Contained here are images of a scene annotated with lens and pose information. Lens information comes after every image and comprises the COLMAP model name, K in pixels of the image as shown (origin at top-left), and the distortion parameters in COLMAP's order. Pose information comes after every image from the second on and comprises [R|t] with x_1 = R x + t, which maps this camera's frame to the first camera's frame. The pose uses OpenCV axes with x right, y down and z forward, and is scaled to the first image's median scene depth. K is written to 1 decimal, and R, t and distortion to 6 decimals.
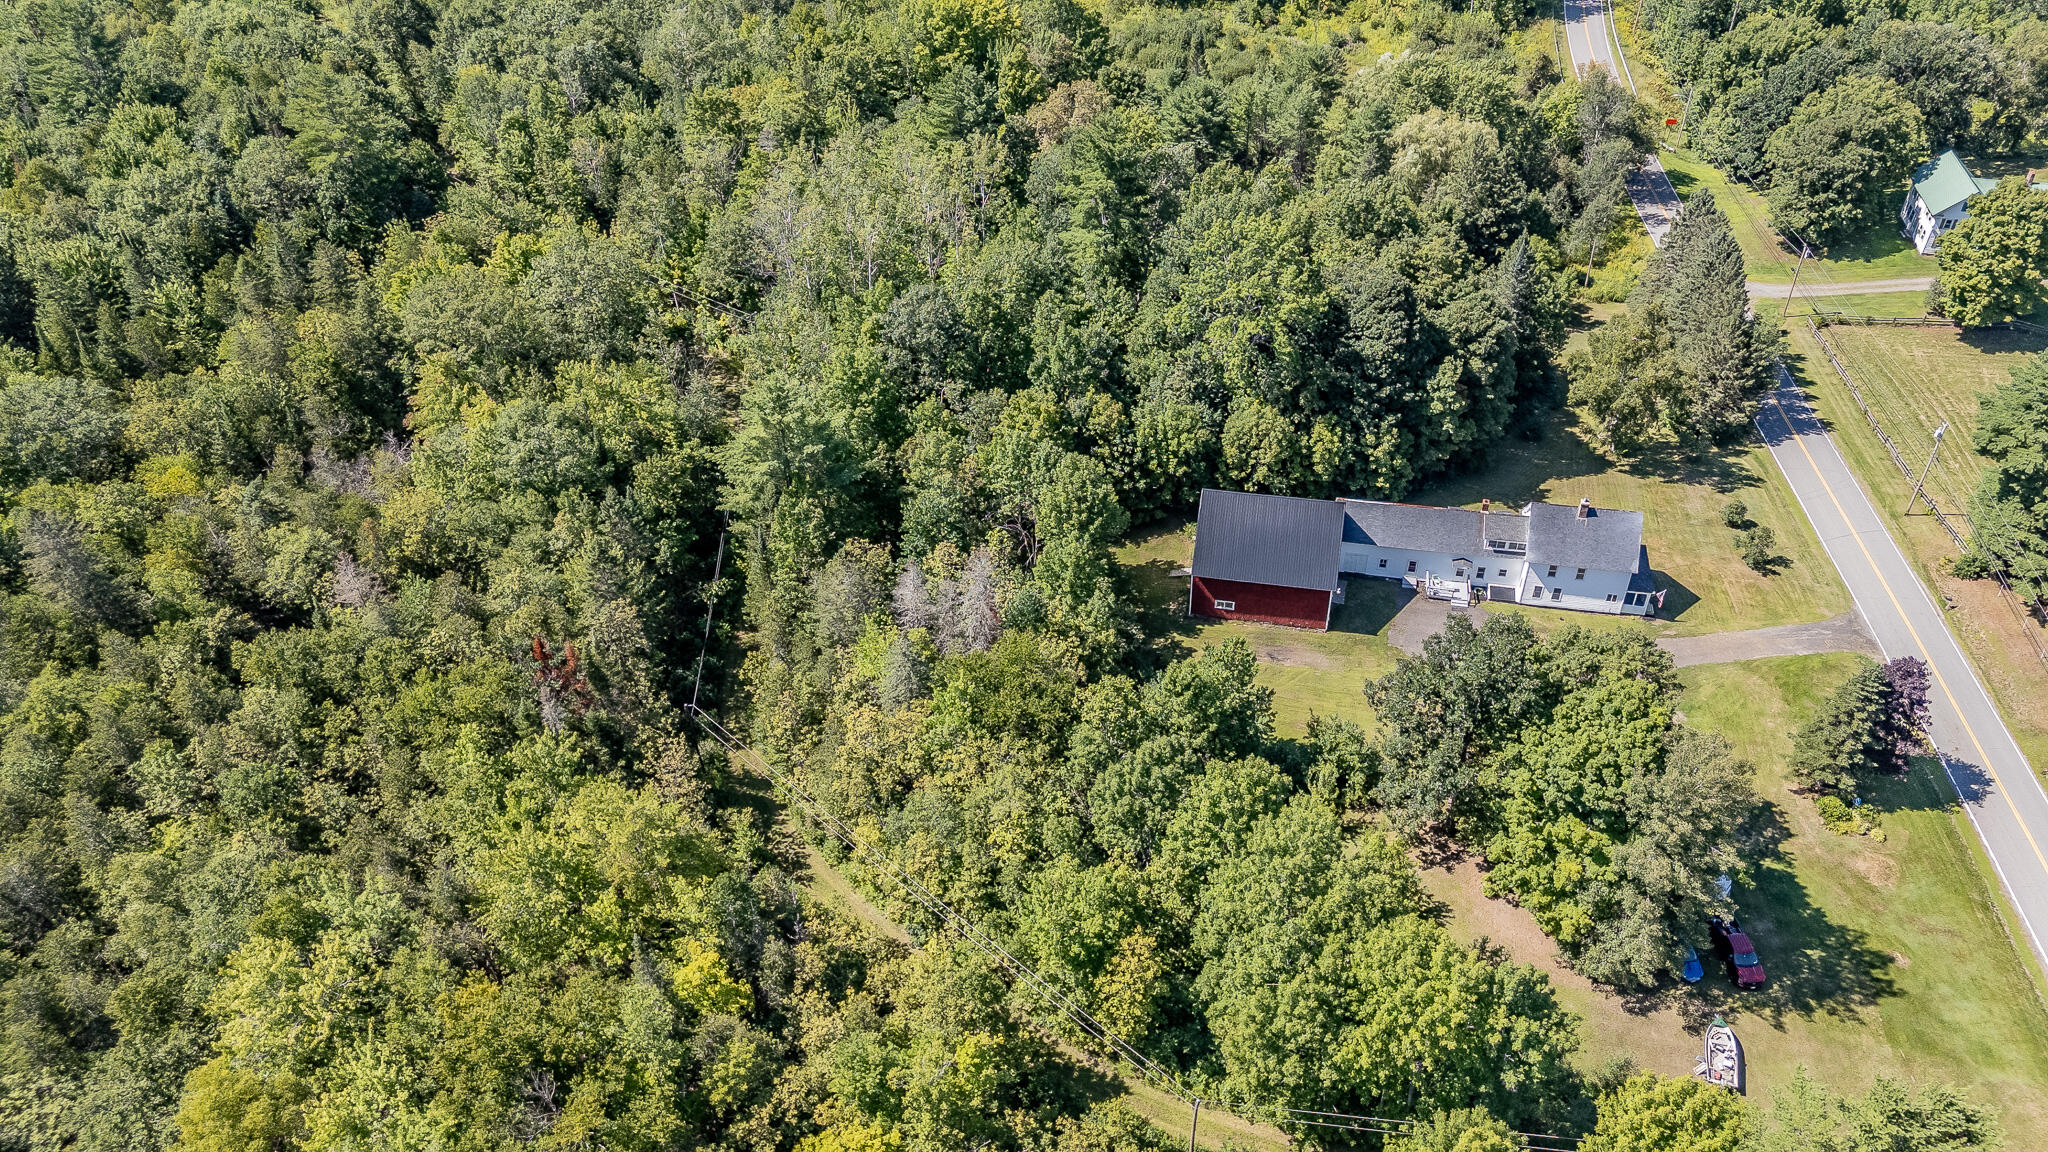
lens RADIAL K [[1474.0, 0, 1041.4], [0, 1474.0, 574.4], [0, 0, 1]] dist [0.068061, -0.062088]
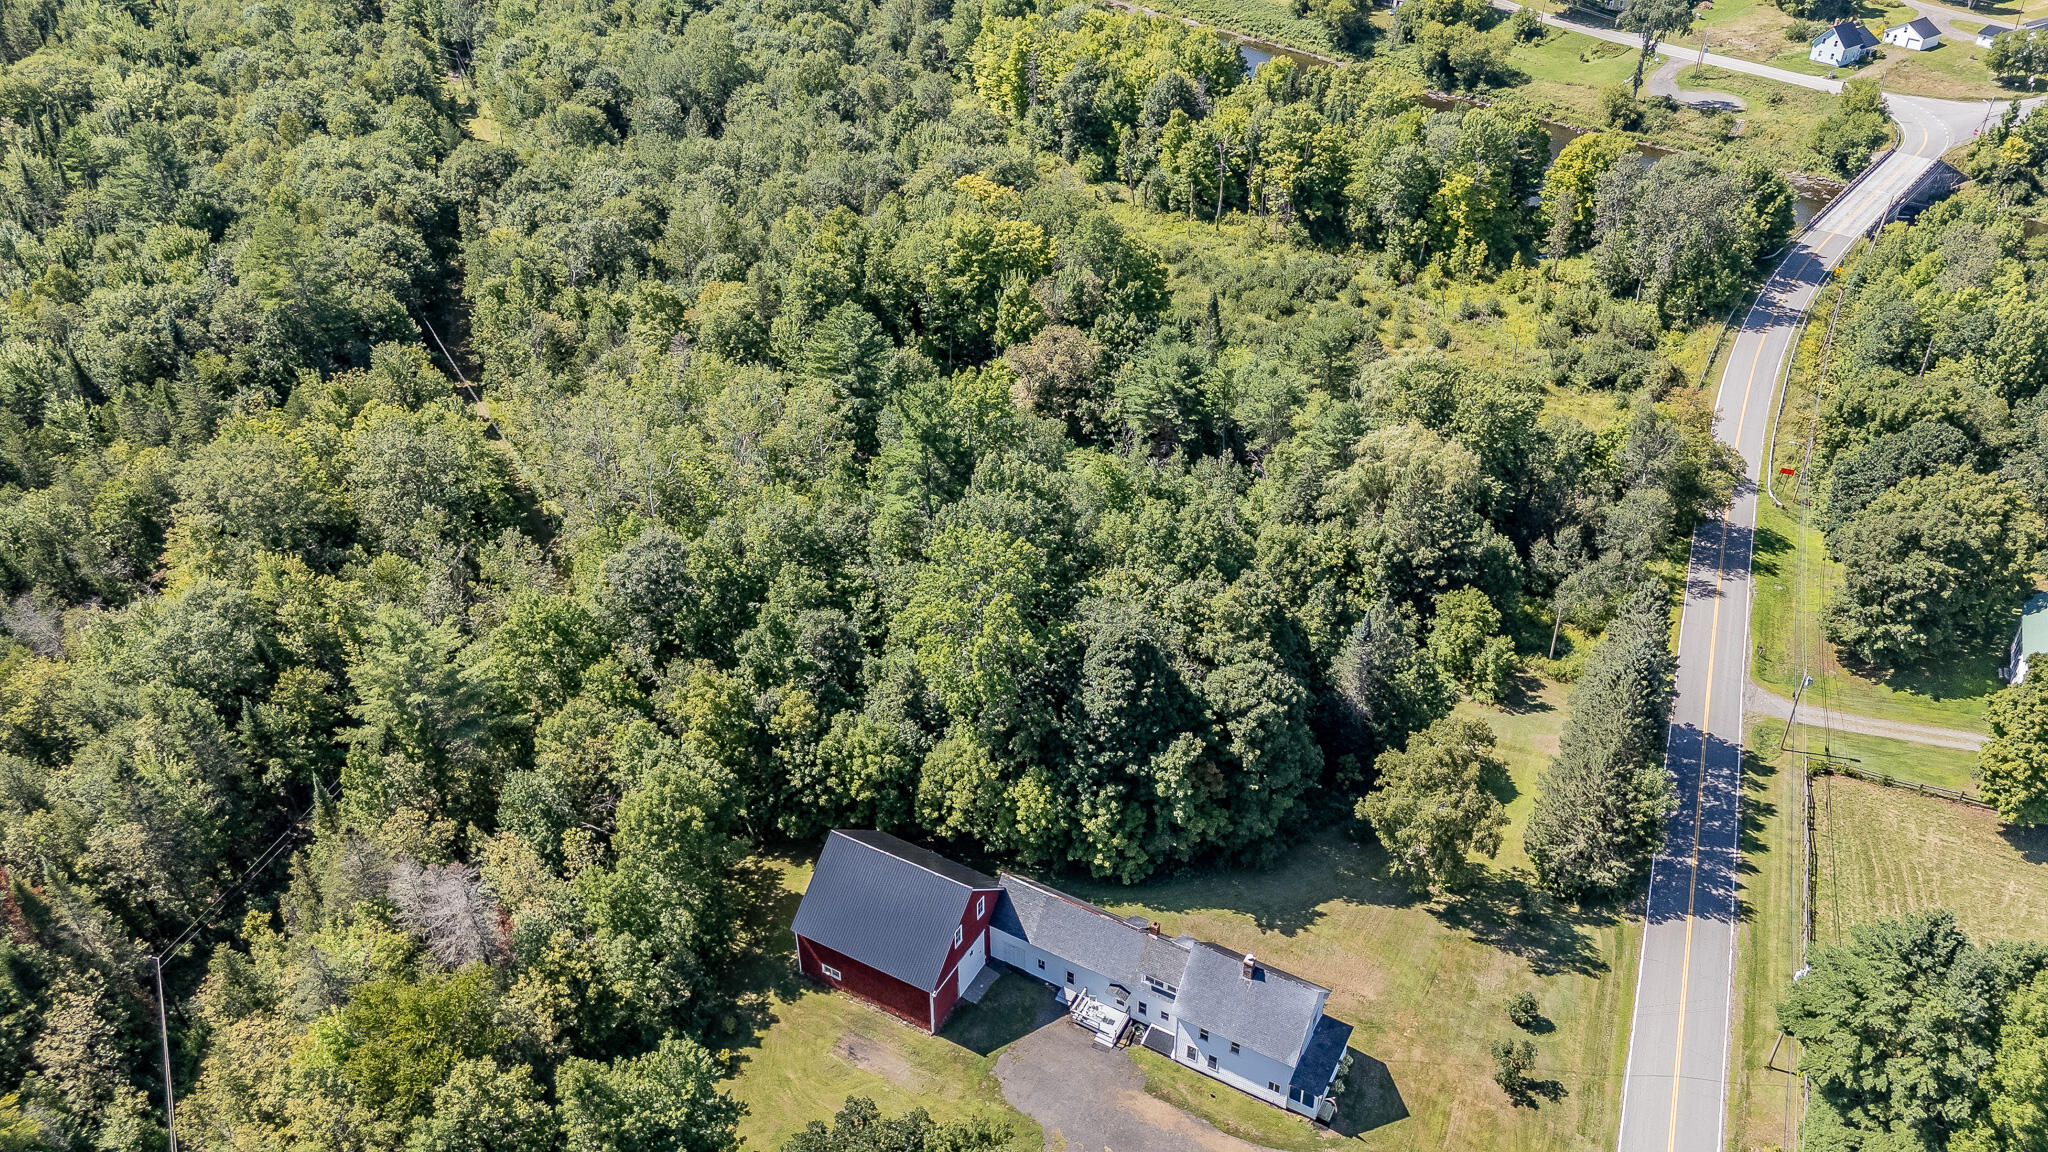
lens RADIAL K [[1512.6, 0, 1043.6], [0, 1512.6, 546.6], [0, 0, 1]] dist [0.068583, -0.073129]
pose [[0.950731, 0.182298, -0.250755, 0.360626], [-0.210559, 0.973365, -0.090695, -0.141631], [0.227543, 0.139025, 0.963793, 0.130611]]
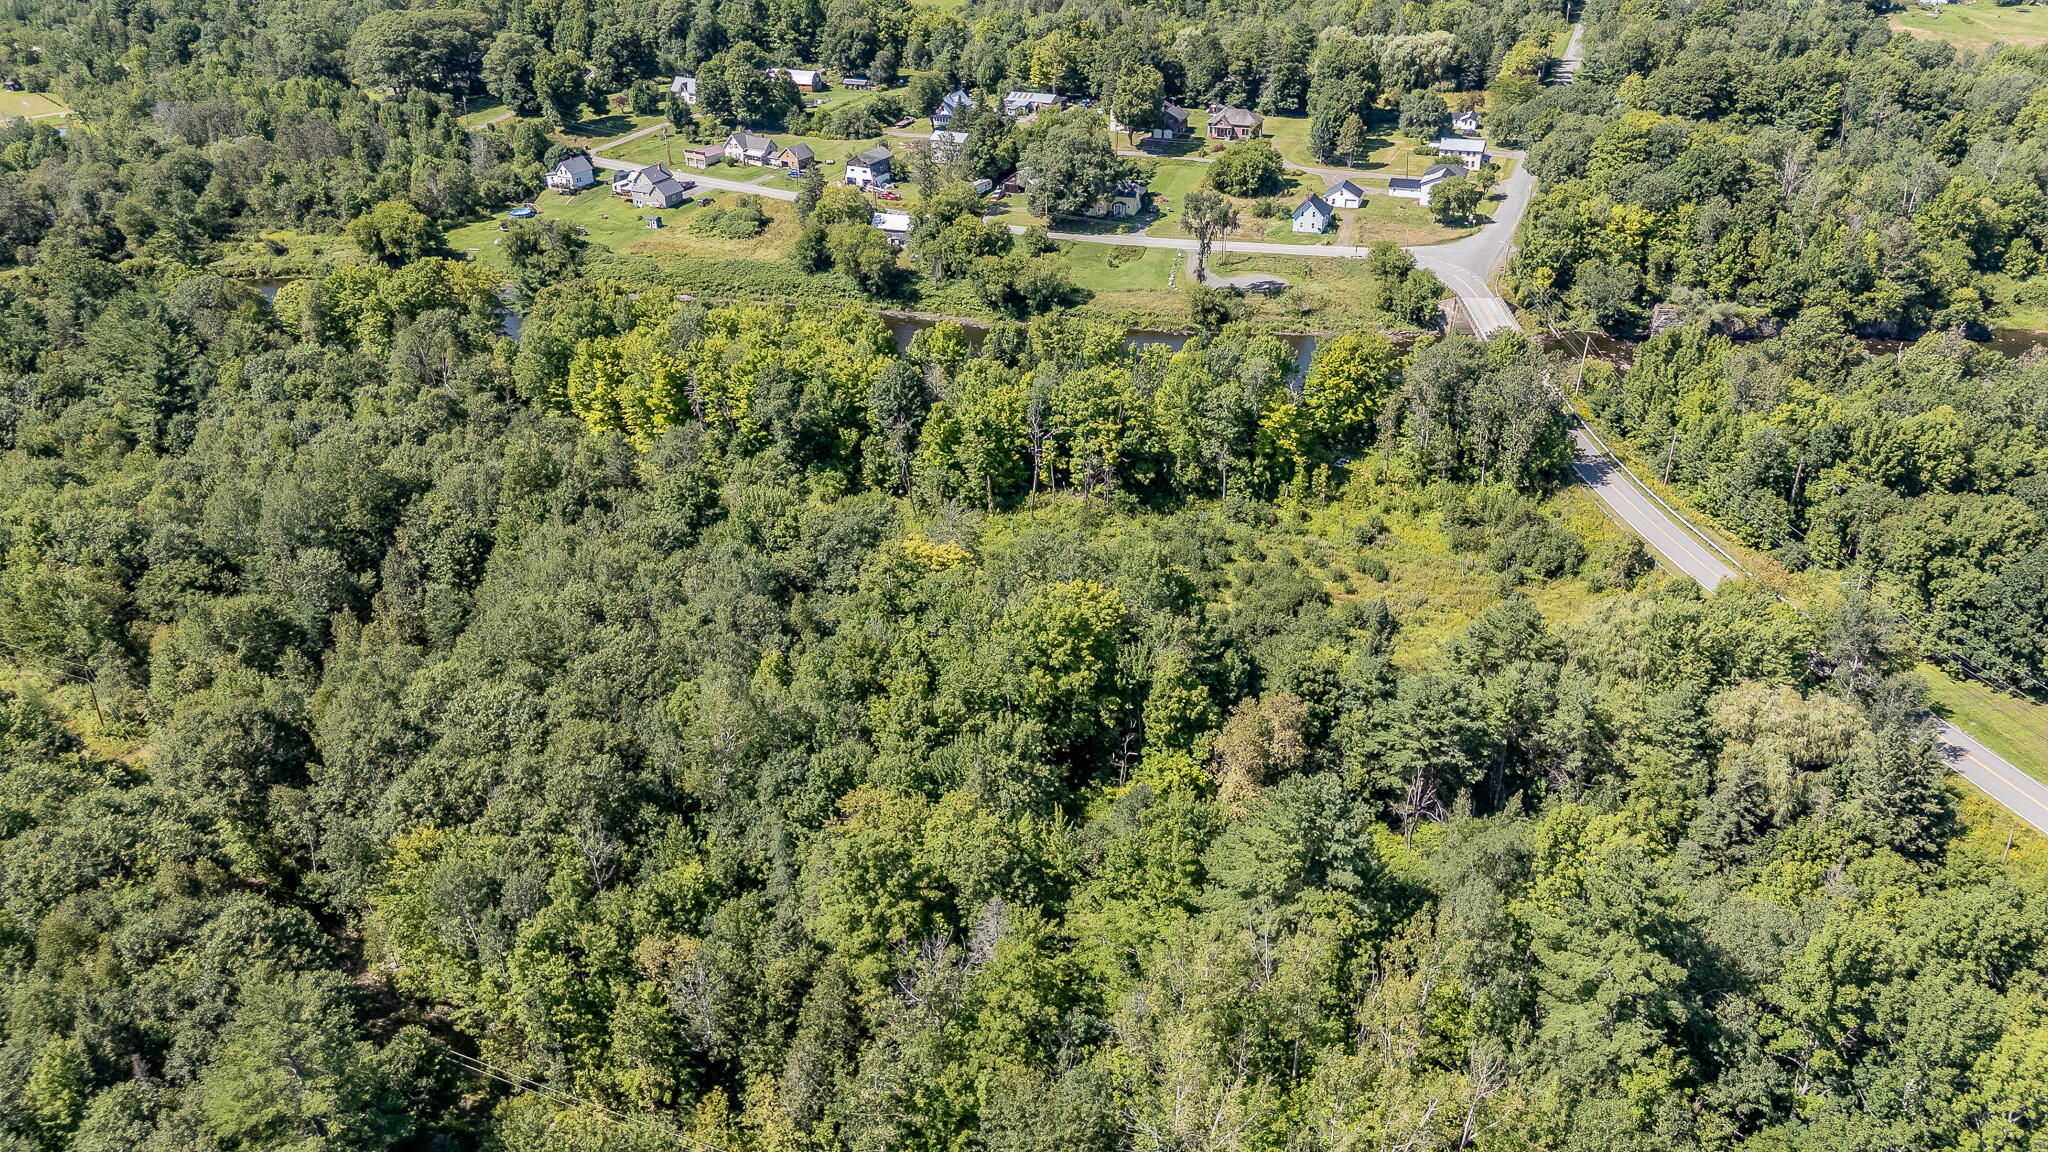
lens RADIAL K [[1474.0, 0, 1041.4], [0, 1474.0, 574.4], [0, 0, 1]] dist [0.068061, -0.062088]
pose [[0.954207, -0.138589, 0.265108, -0.364859], [0.192885, 0.962426, -0.191130, -0.356146], [-0.228659, 0.233513, 0.945086, 0.399326]]
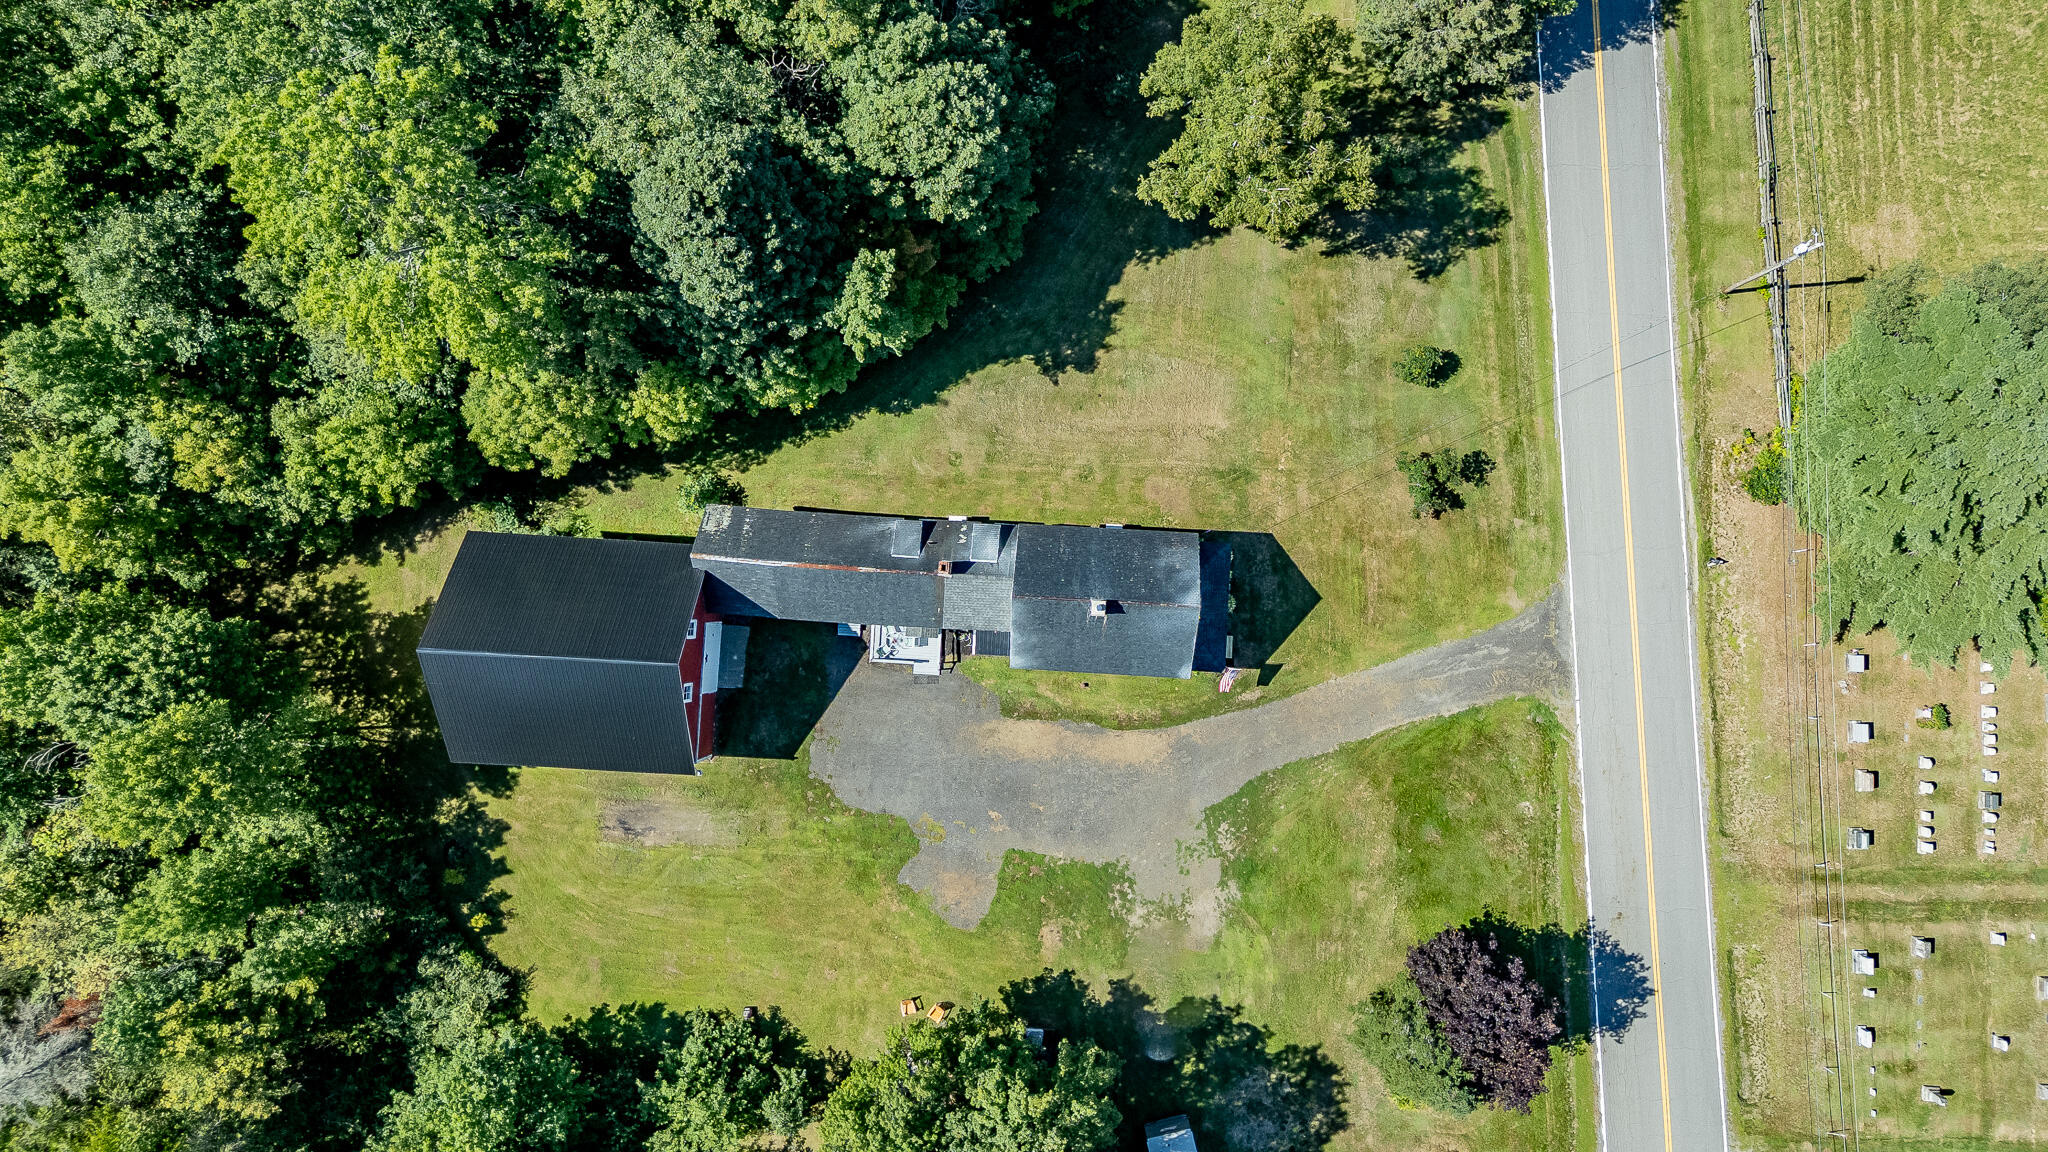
lens RADIAL K [[1474.0, 0, 1041.4], [0, 1474.0, 574.4], [0, 0, 1]] dist [0.068061, -0.062088]
pose [[0.991898, -0.127032, 0.001119, 0.292451], [0.083620, 0.659502, 0.747038, -0.398498], [-0.095635, -0.740892, 0.664781, 0.547918]]
